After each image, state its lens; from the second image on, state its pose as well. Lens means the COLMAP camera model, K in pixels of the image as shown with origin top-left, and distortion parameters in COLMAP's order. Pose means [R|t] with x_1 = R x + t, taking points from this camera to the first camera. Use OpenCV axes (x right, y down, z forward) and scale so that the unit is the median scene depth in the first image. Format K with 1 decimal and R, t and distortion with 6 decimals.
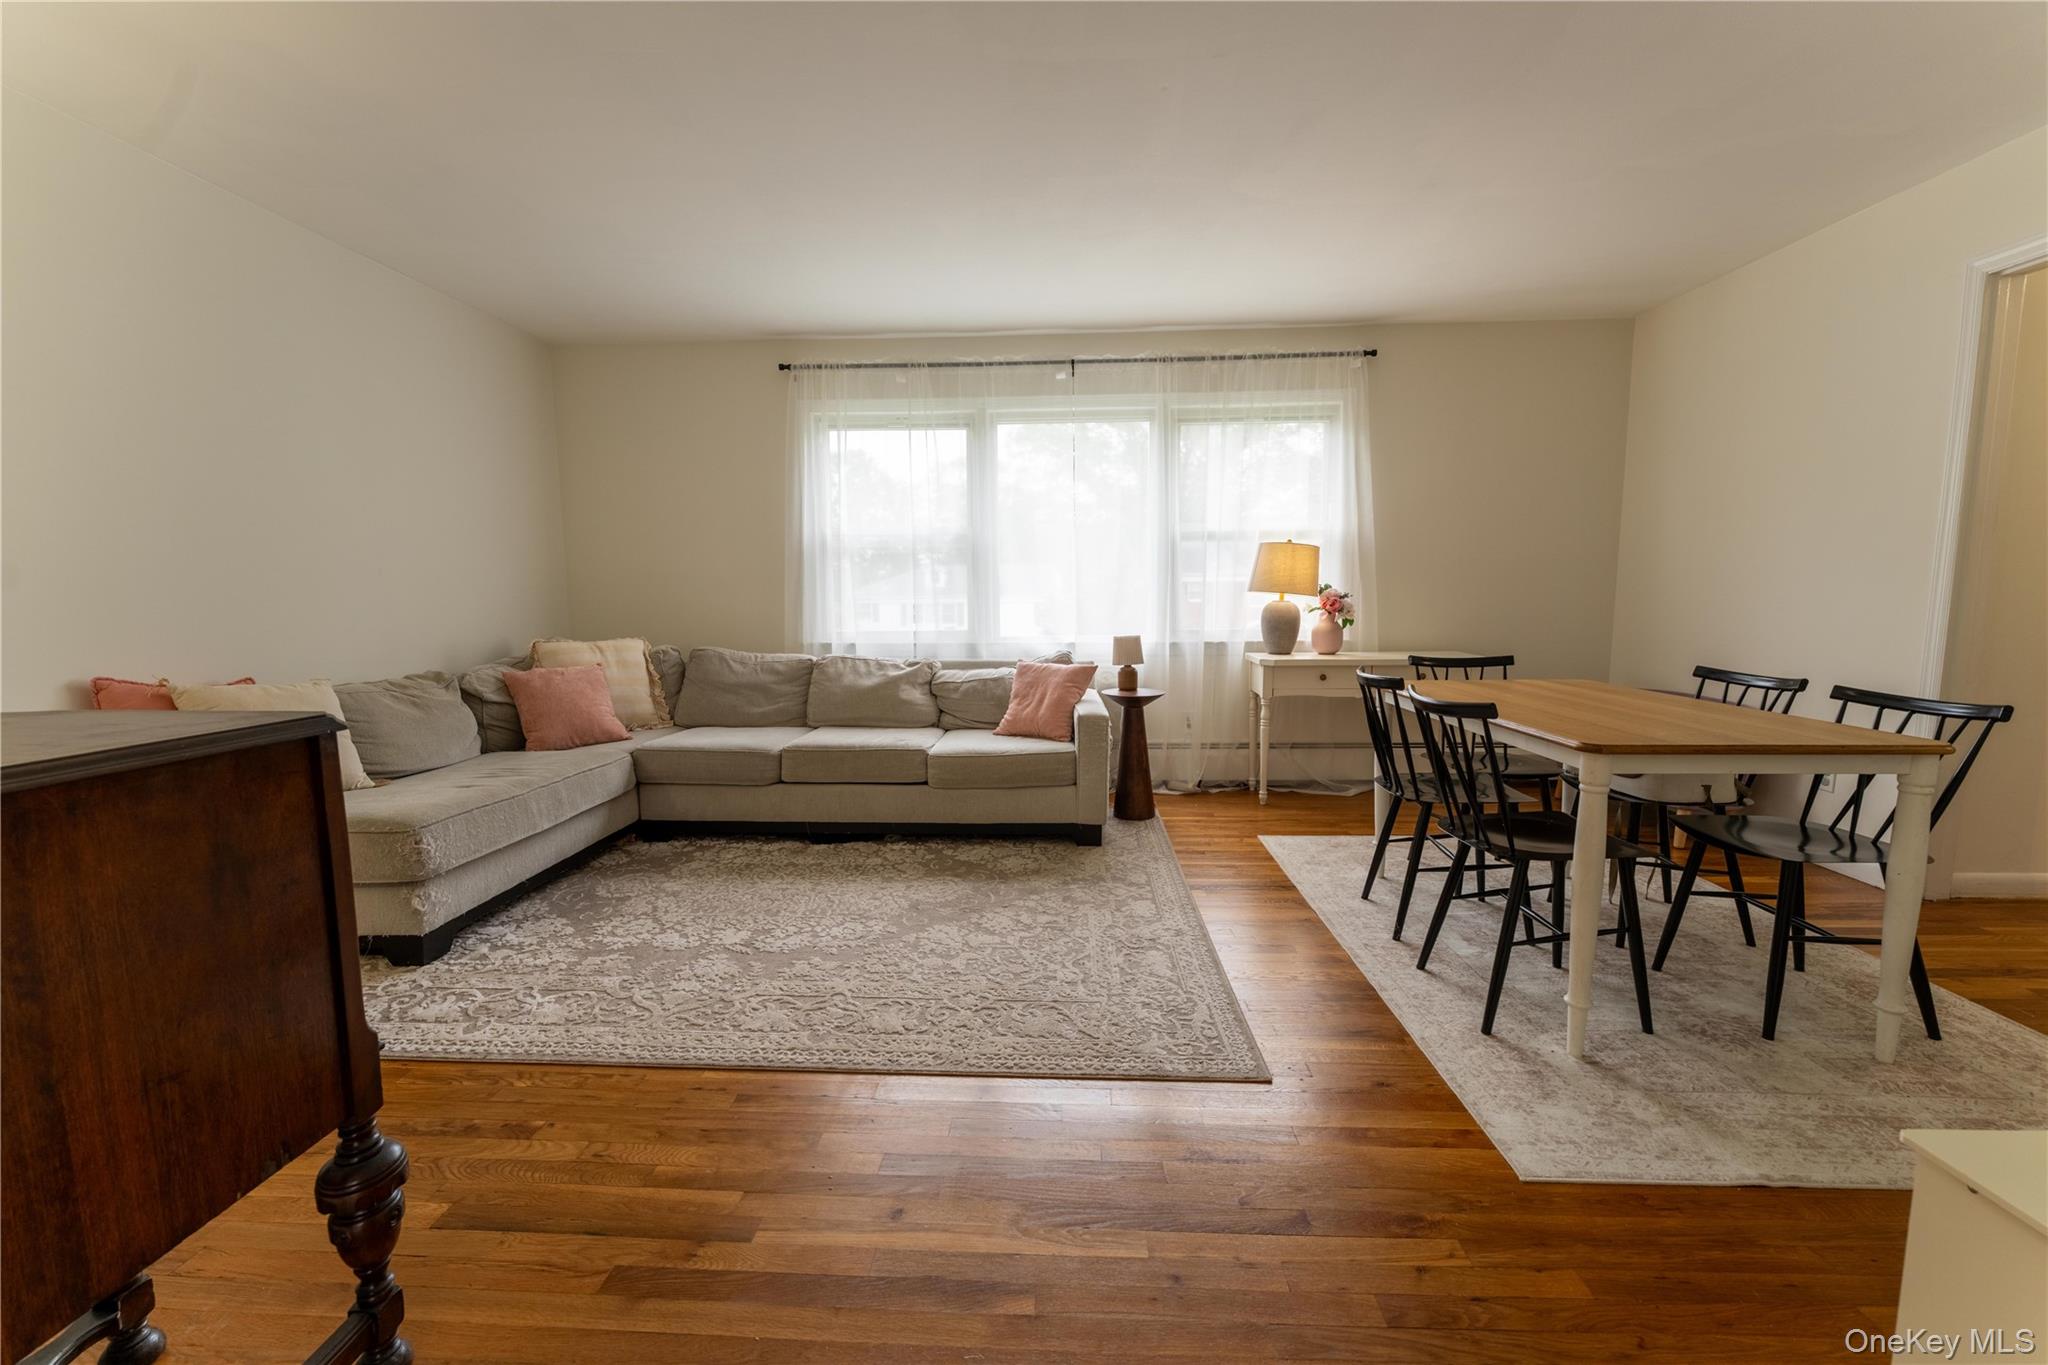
lens RADIAL K [[811.2, 0, 1023.7], [0, 811.2, 684.8], [0, 0, 1]] dist [-0.000169, -0.000191]
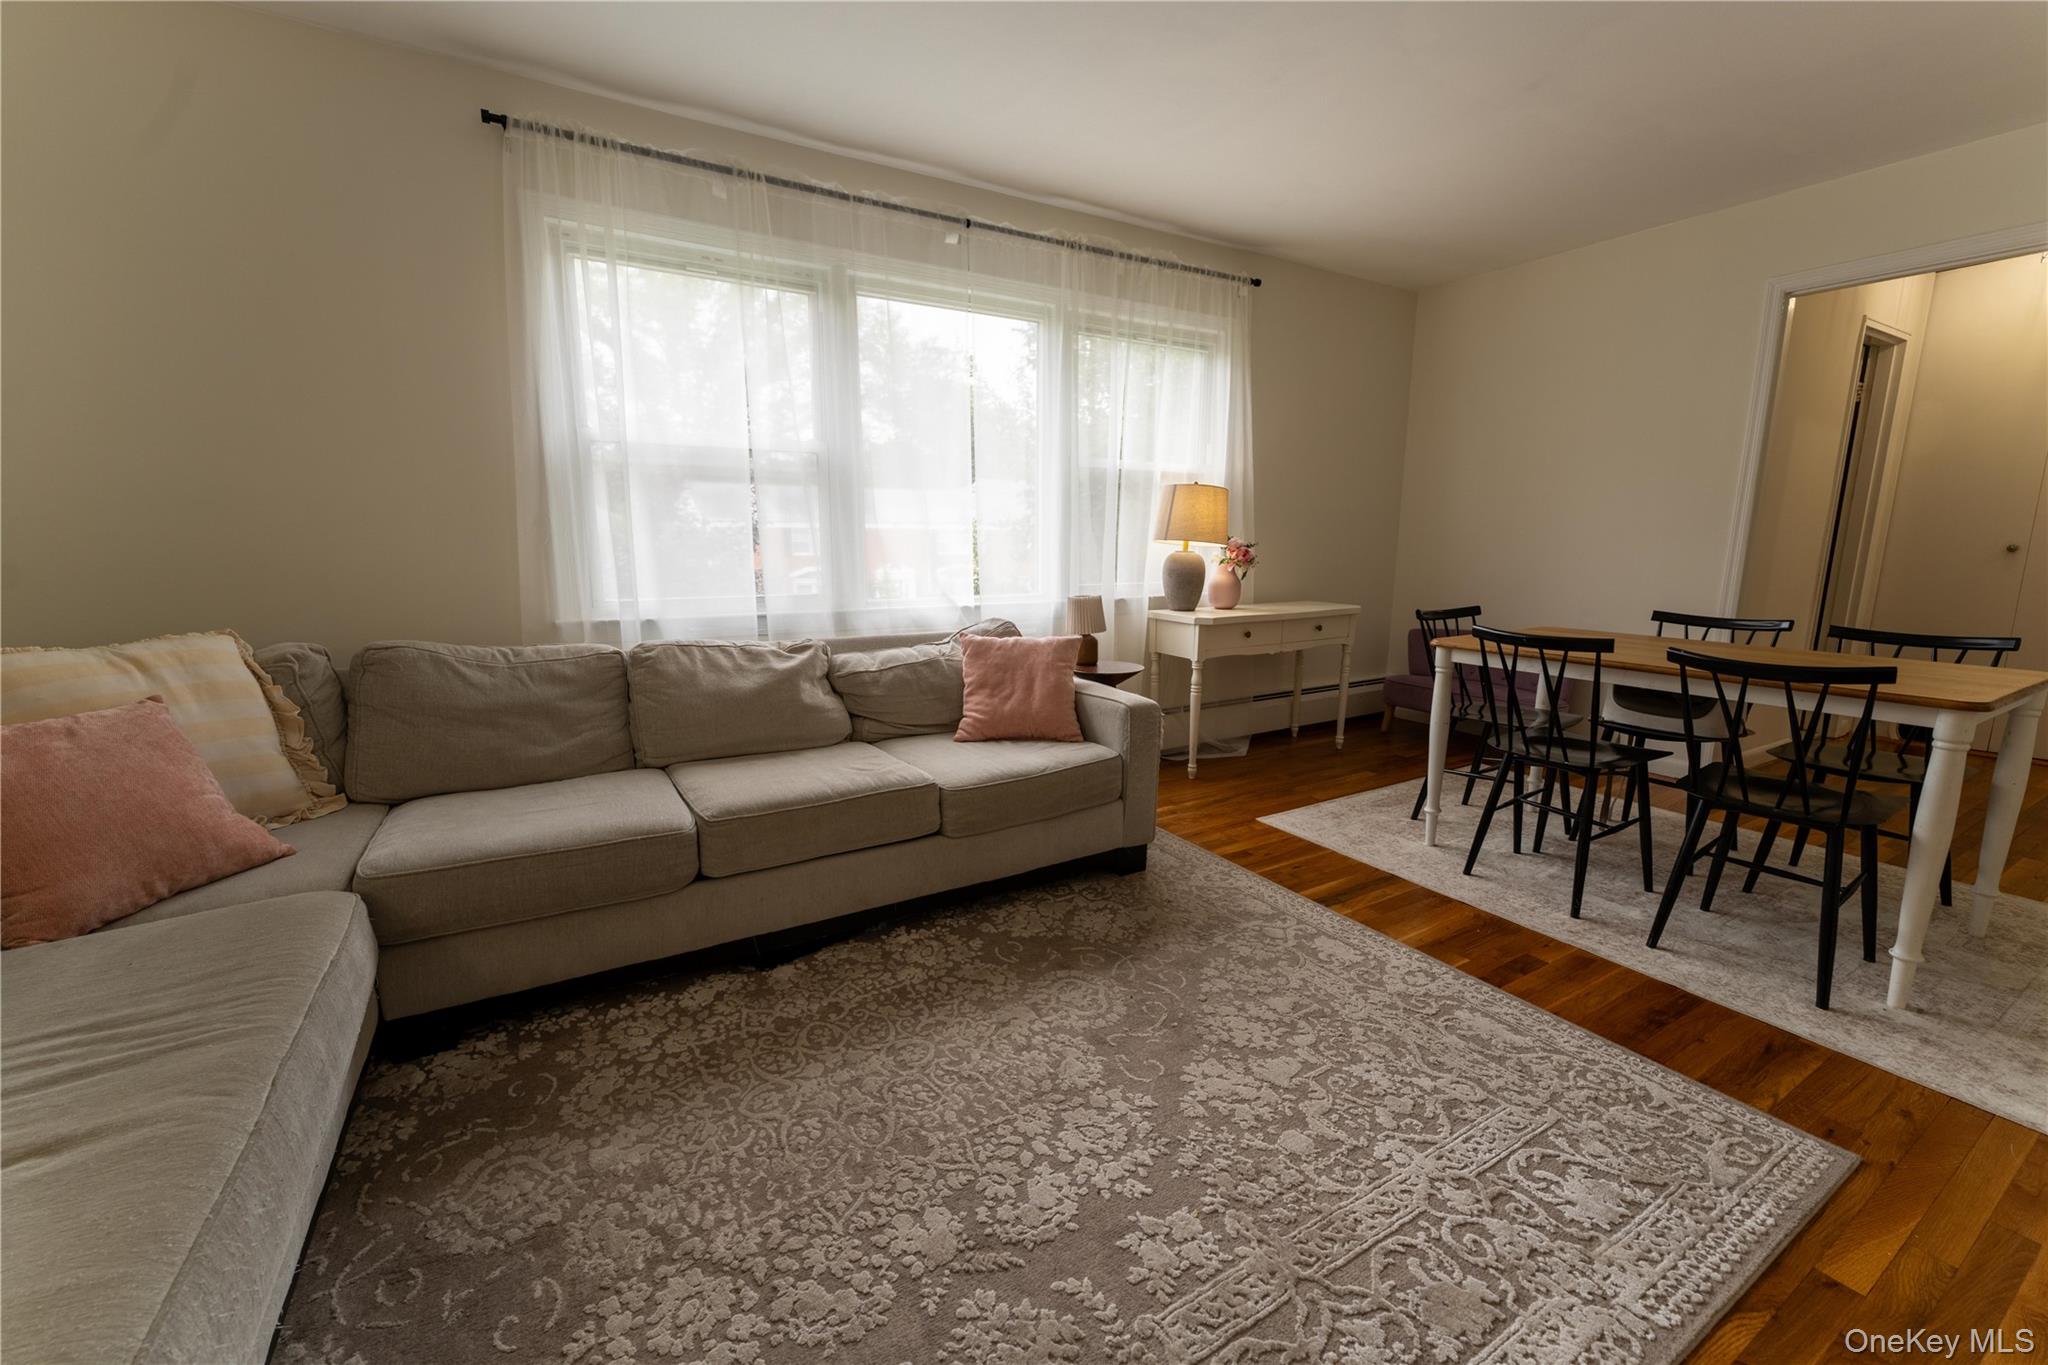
lens RADIAL K [[812.9, 0, 1022.2], [0, 812.9, 684.5], [0, 0, 1]] dist [-0.000036, -0.000069]
pose [[0.835246, -0.089093, 0.542611, -0.350458], [0.054561, 0.995345, 0.079442, -0.039893], [-0.547163, -0.036748, 0.836219, 0.358158]]
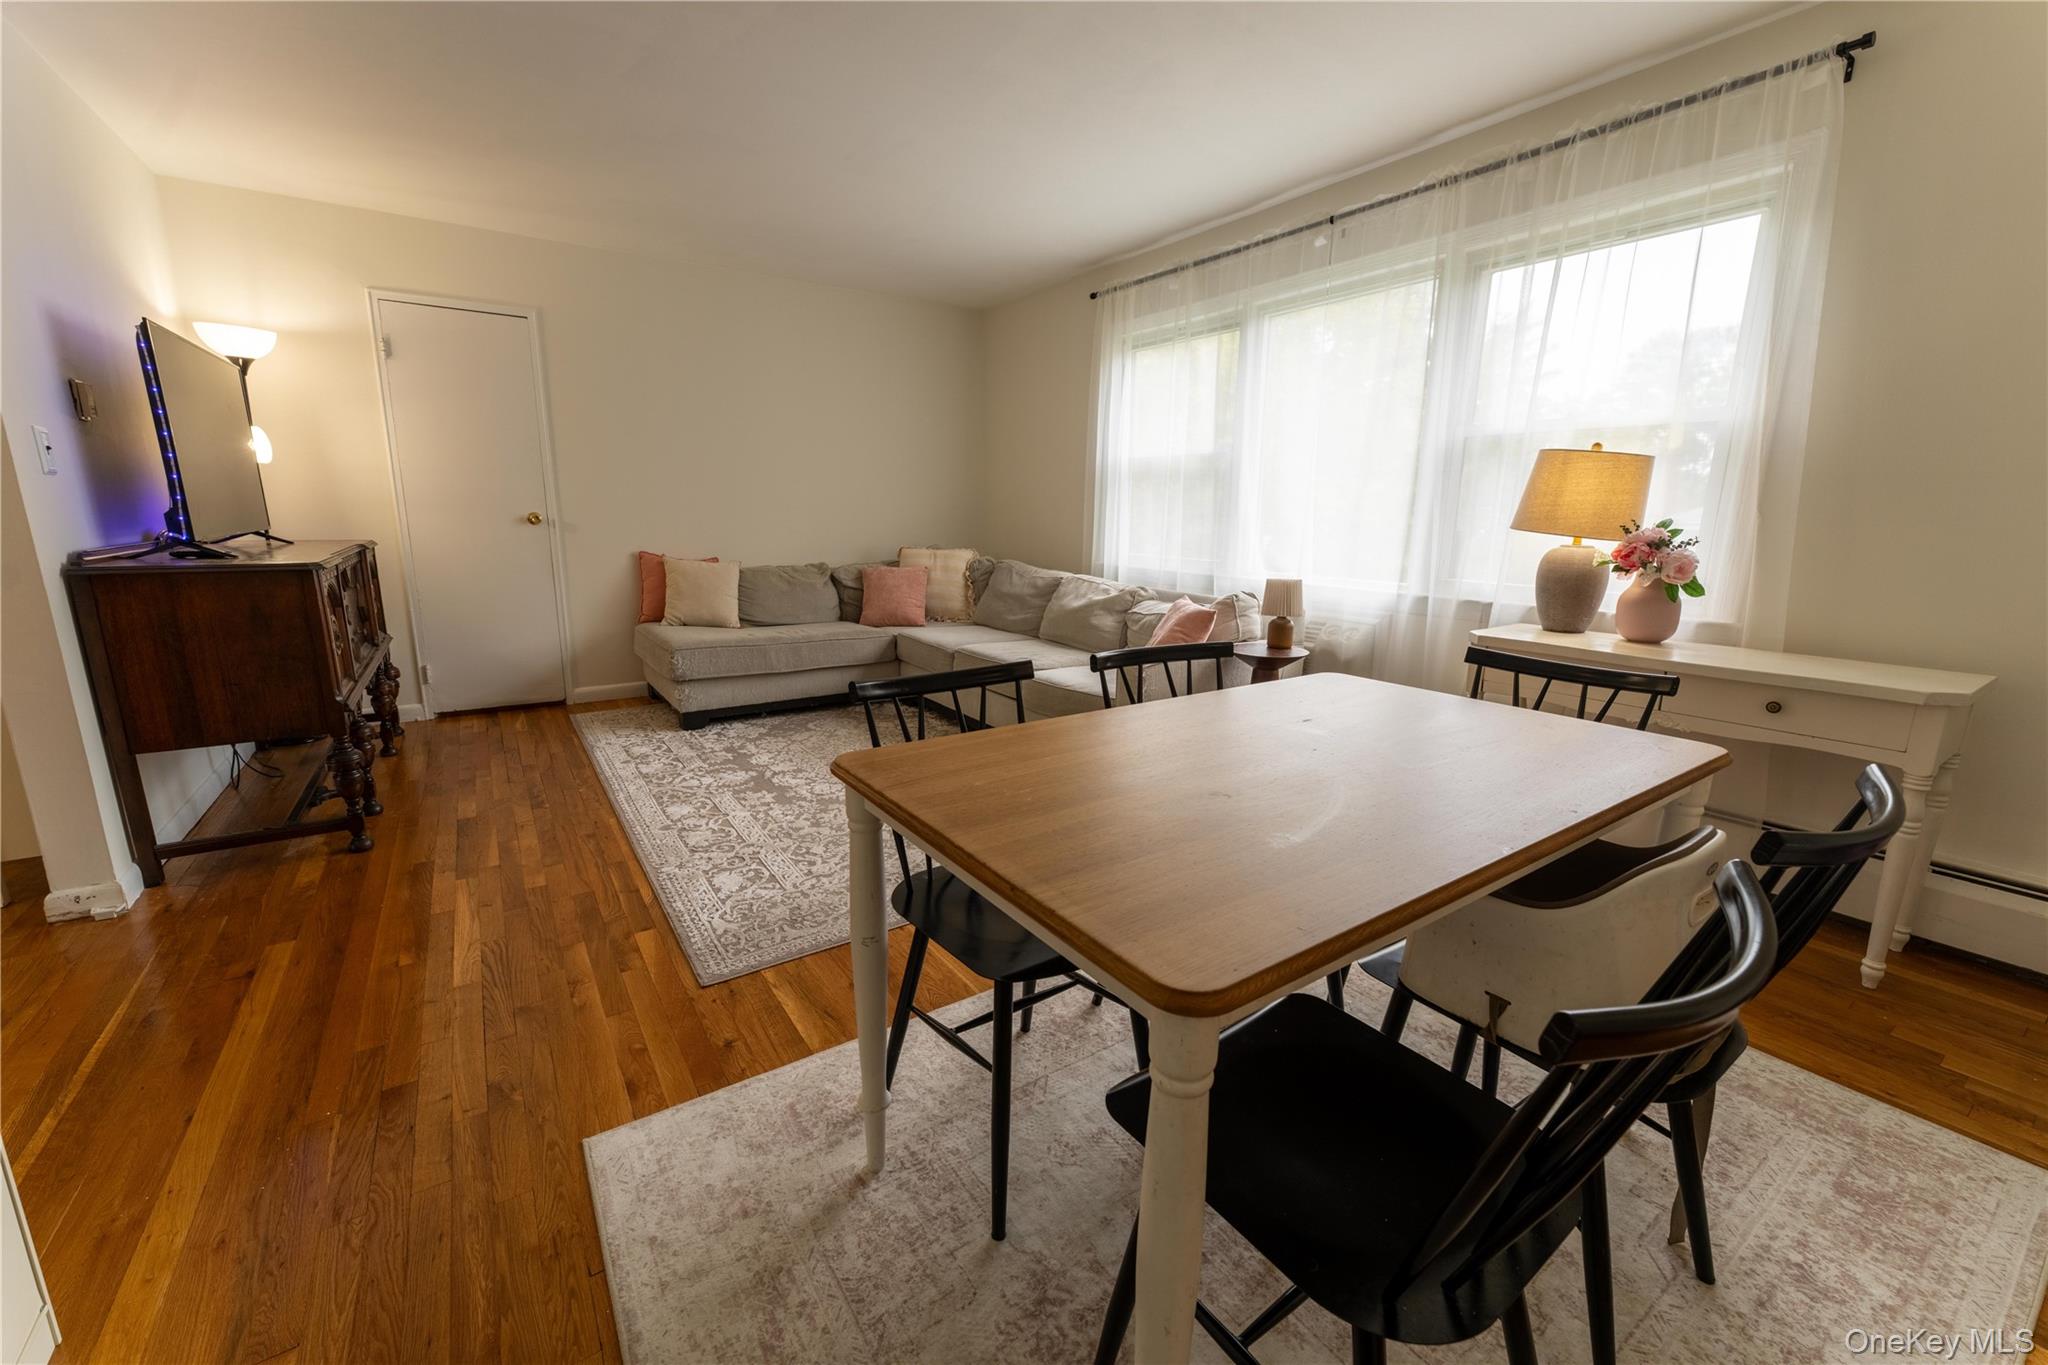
lens RADIAL K [[807.4, 0, 1024.6], [0, 807.4, 686.7], [0, 0, 1]] dist [-0.002835, -0.000106]
pose [[0.601647, 0.186321, -0.776728, 0.588978], [-0.107596, 0.982456, 0.152328, -0.048920], [0.791482, -0.008075, 0.611139, 0.309119]]
